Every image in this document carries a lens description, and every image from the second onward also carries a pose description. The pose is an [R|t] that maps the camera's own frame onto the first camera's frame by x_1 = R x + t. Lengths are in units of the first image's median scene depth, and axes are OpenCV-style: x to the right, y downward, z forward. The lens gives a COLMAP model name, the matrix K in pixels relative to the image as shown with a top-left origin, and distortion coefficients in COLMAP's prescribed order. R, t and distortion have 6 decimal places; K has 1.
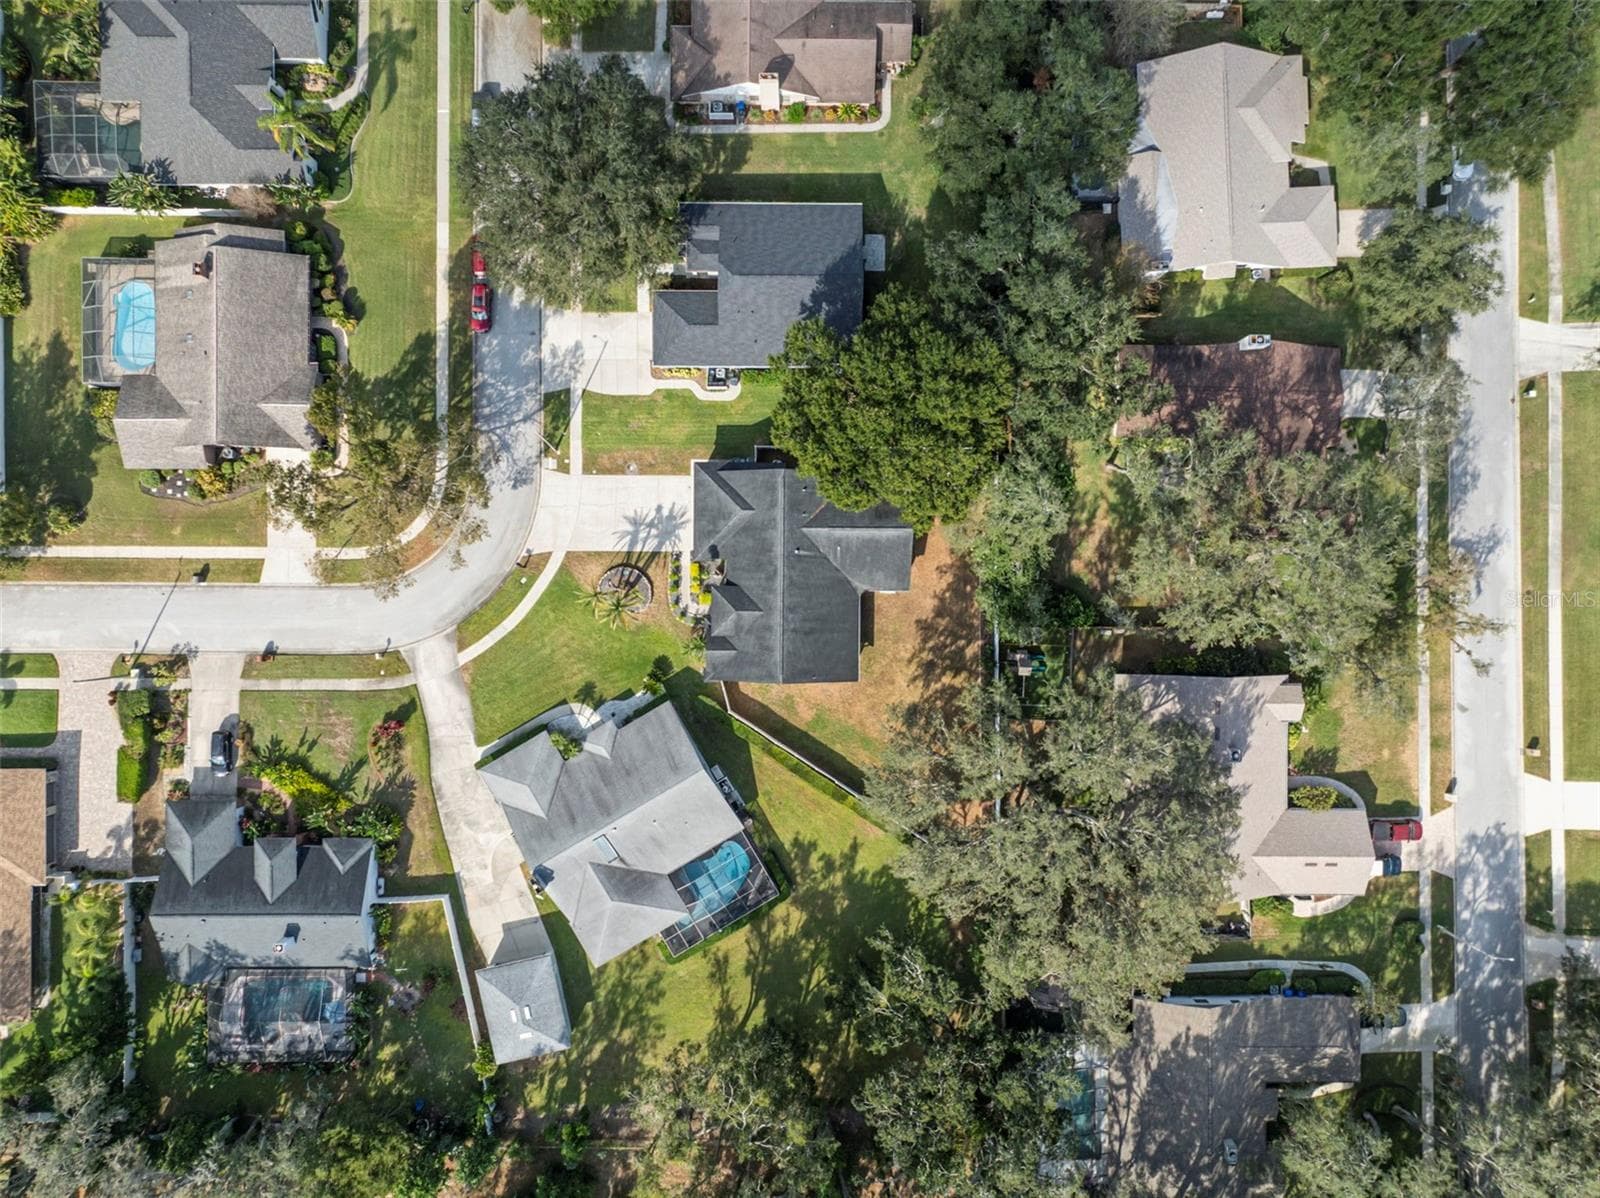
lens RADIAL K [[1114.2, 0, 799.4], [0, 1114.2, 598.3], [0, 0, 1]] dist [0.006161, 0.002938]
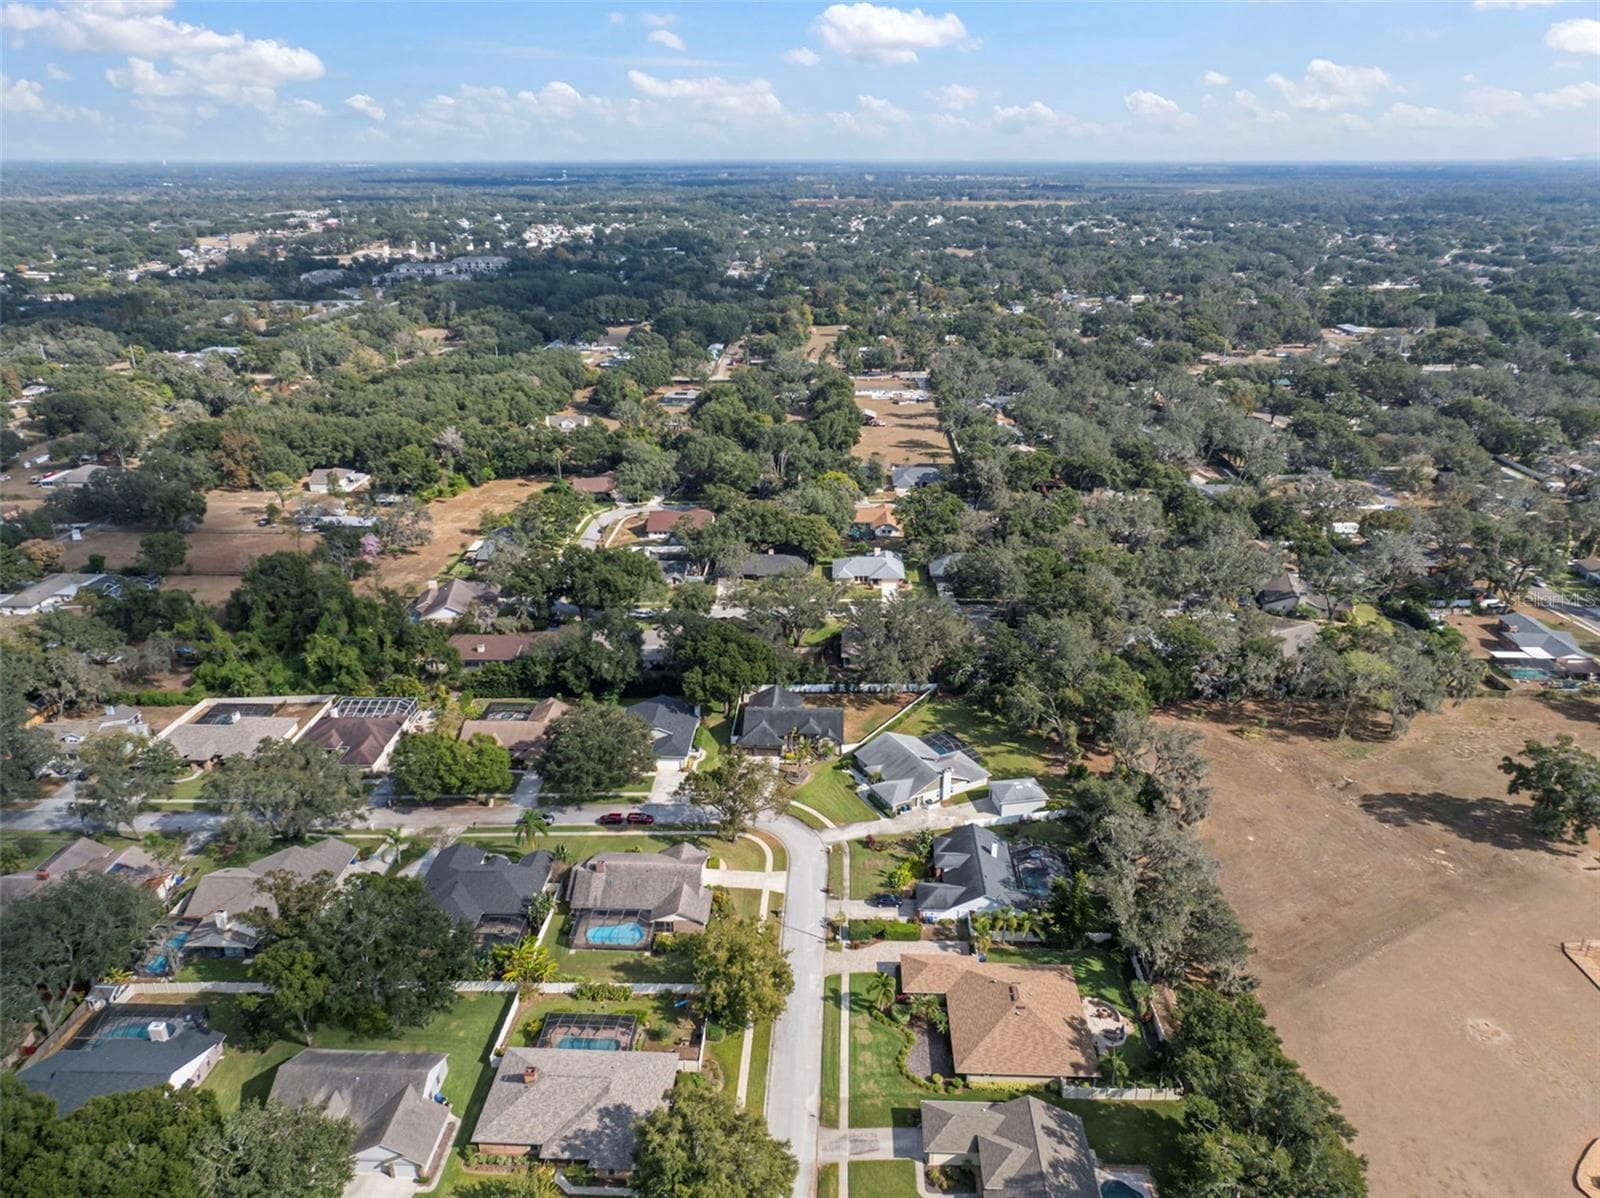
lens RADIAL K [[1114.2, 0, 799.4], [0, 1114.2, 598.3], [0, 0, 1]] dist [0.006161, 0.002938]
pose [[0.040470, -0.370563, 0.927925, -1.838850], [0.999075, 0.001516, -0.042967, 0.078081], [0.014516, 0.928806, 0.370282, -0.005292]]
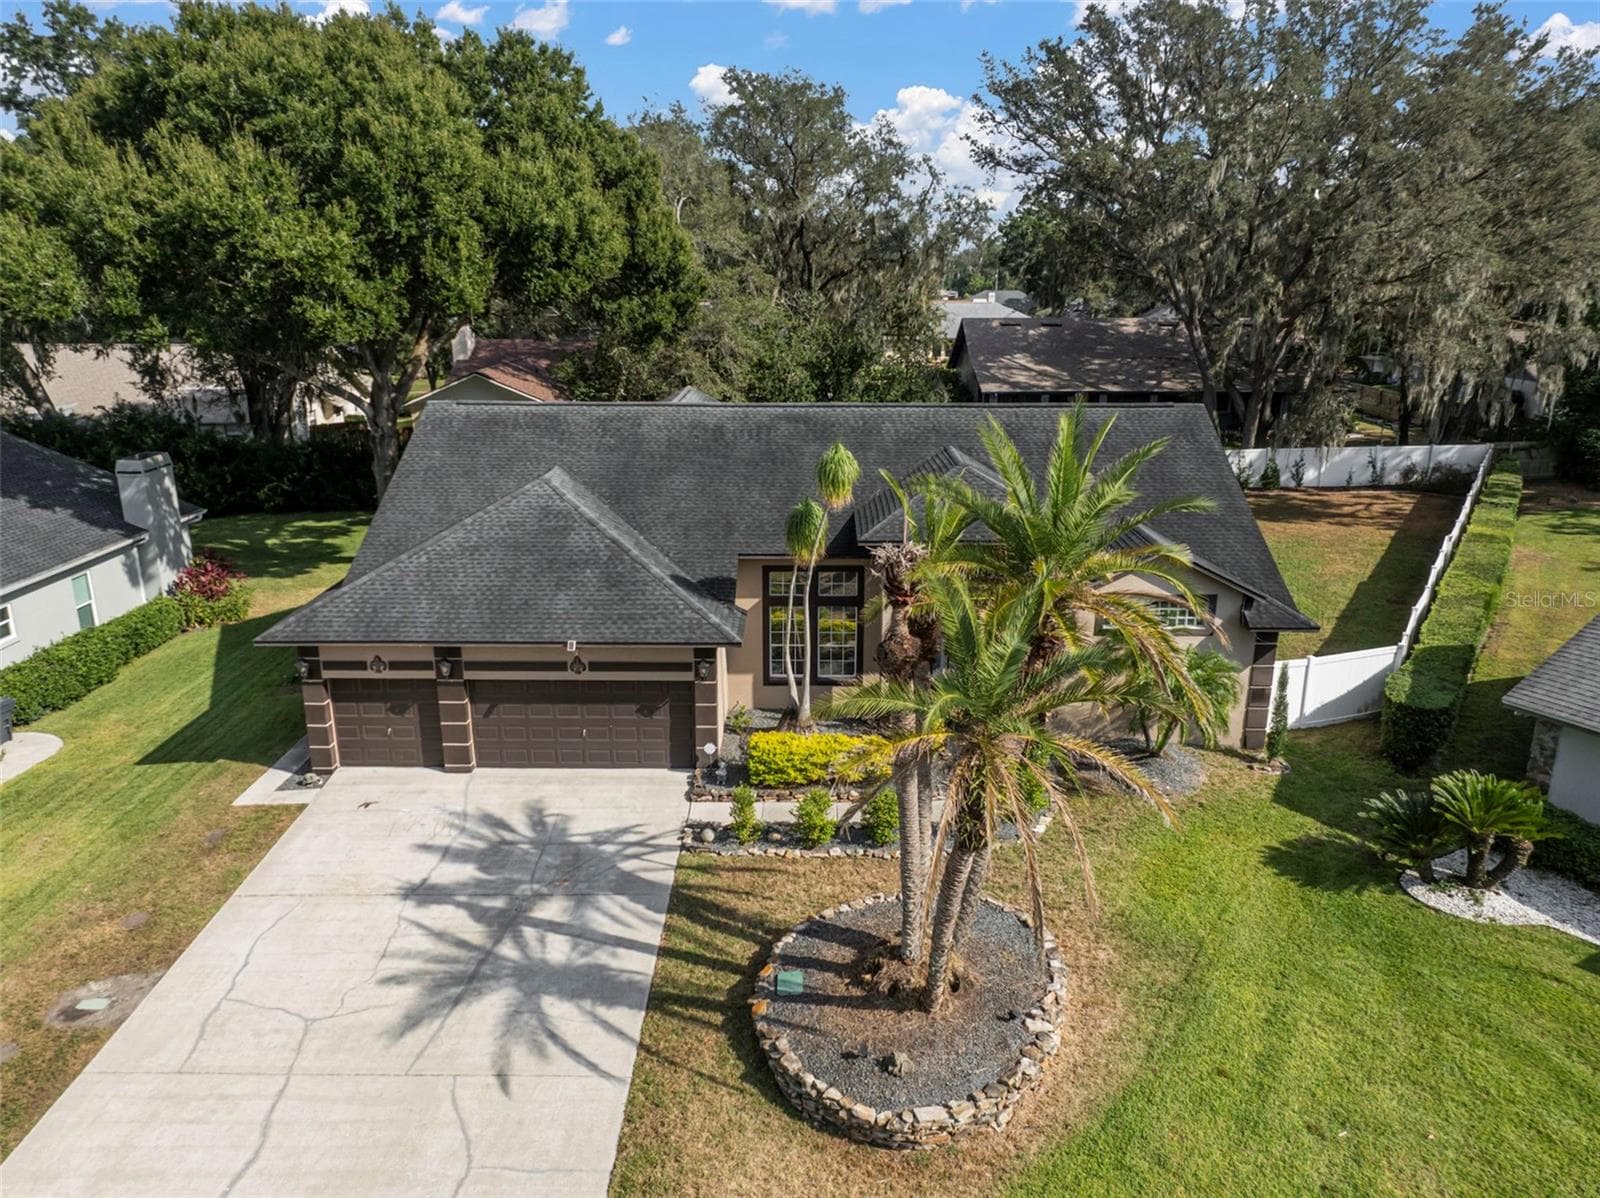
lens RADIAL K [[1133.5, 0, 800.9], [0, 1133.5, 598.4], [0, 0, 1]] dist [0.004705, 0.000393]
pose [[0.001127, -0.282408, 0.959294, -0.282677], [0.999947, -0.009545, -0.003984, -0.020940], [0.010281, 0.959247, 0.282382, 0.909187]]
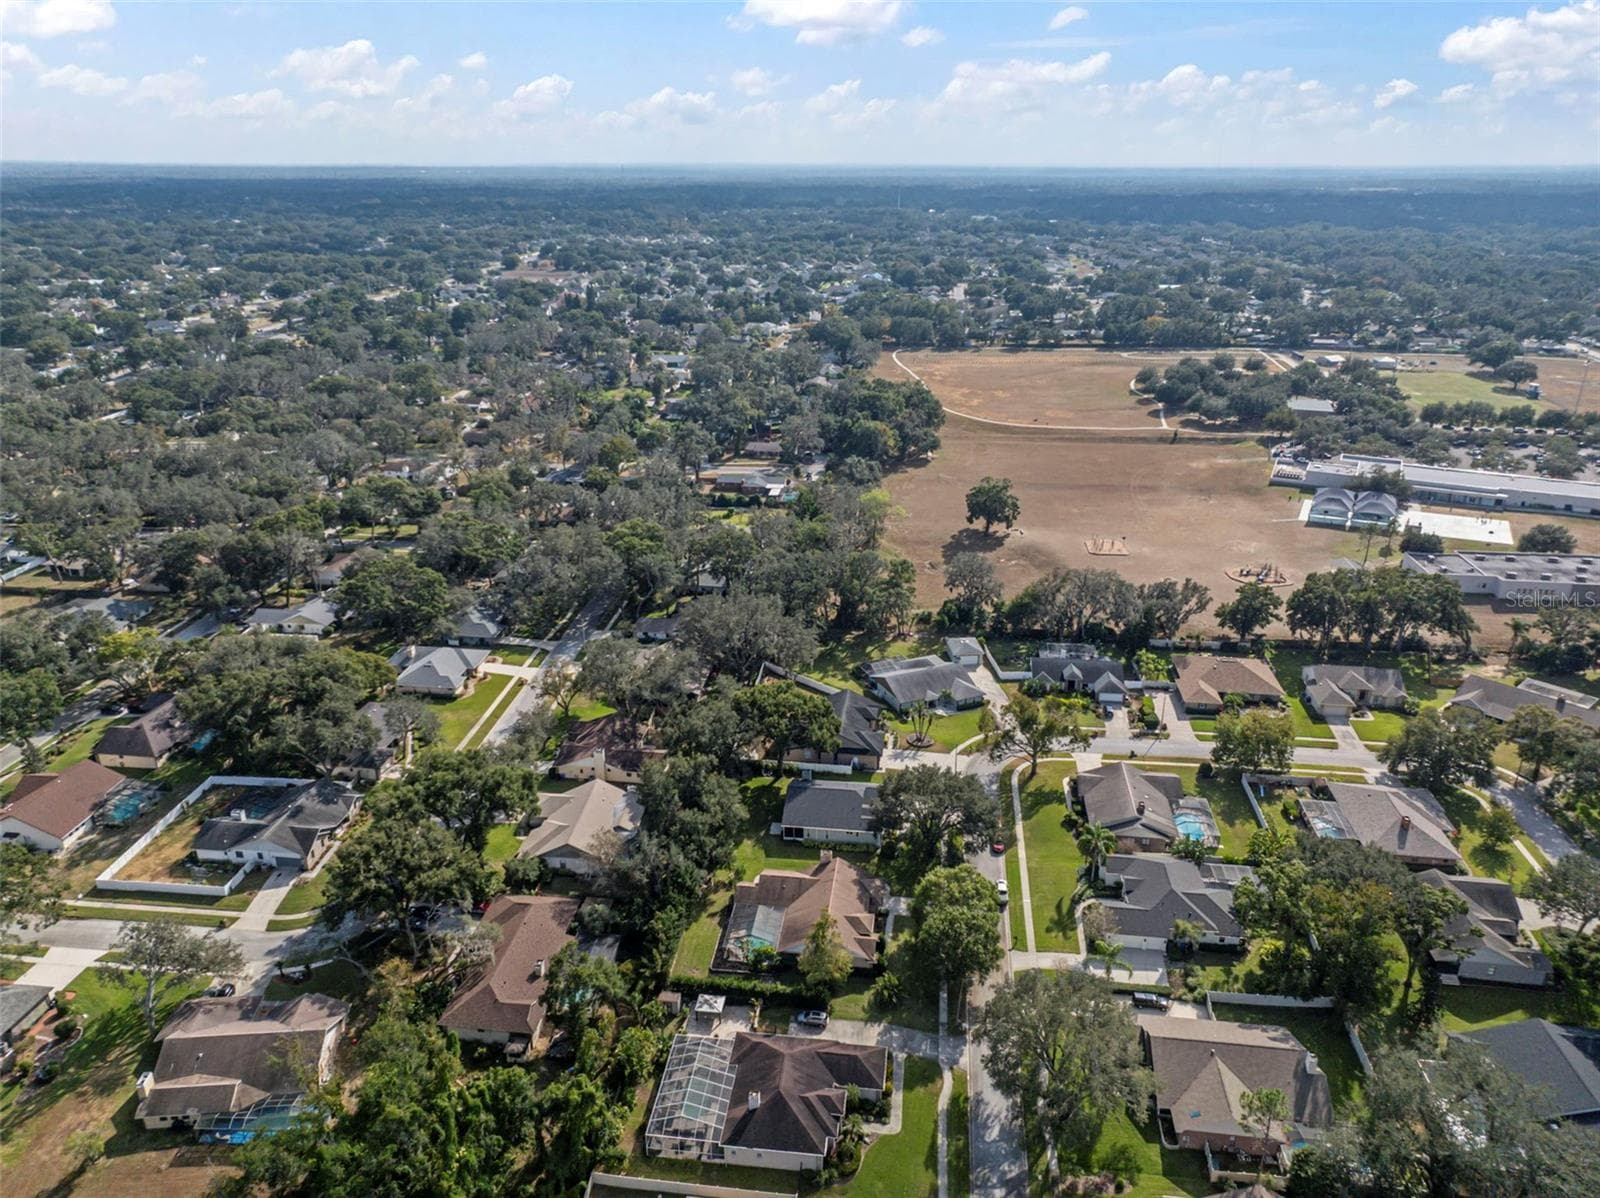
lens RADIAL K [[1114.2, 0, 799.4], [0, 1114.2, 598.3], [0, 0, 1]] dist [0.006161, 0.002938]
pose [[-0.992846, -0.046191, 0.110106, -0.151295], [0.119397, -0.375762, 0.918993, -1.814441], [-0.001076, 0.925564, 0.378589, -0.015440]]
